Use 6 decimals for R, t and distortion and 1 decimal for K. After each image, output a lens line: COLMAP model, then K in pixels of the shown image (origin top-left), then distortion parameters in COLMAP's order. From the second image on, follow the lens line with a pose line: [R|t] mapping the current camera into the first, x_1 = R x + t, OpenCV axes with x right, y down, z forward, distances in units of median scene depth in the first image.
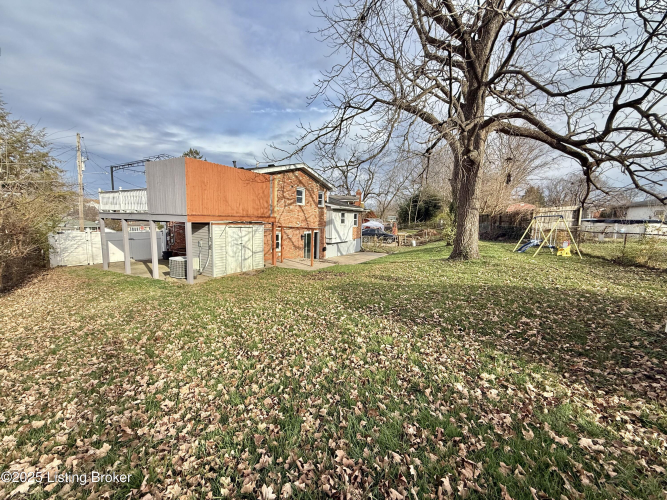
lens RADIAL K [[266.1, 0, 333.1], [0, 266.1, 250.1], [0, 0, 1]] dist [0.002182, -0.000451]
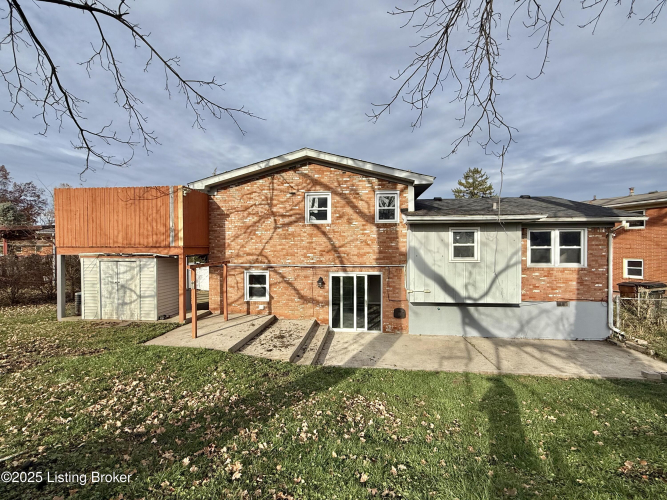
lens RADIAL K [[294.8, 0, 333.4], [0, 294.8, 252.0], [0, 0, 1]] dist [-0.000538, 0.000007]
pose [[0.425355, -0.020150, -0.904802, 0.414415], [-0.094643, 0.993280, -0.066613, -0.068802], [0.900064, 0.113968, 0.420590, 0.726551]]
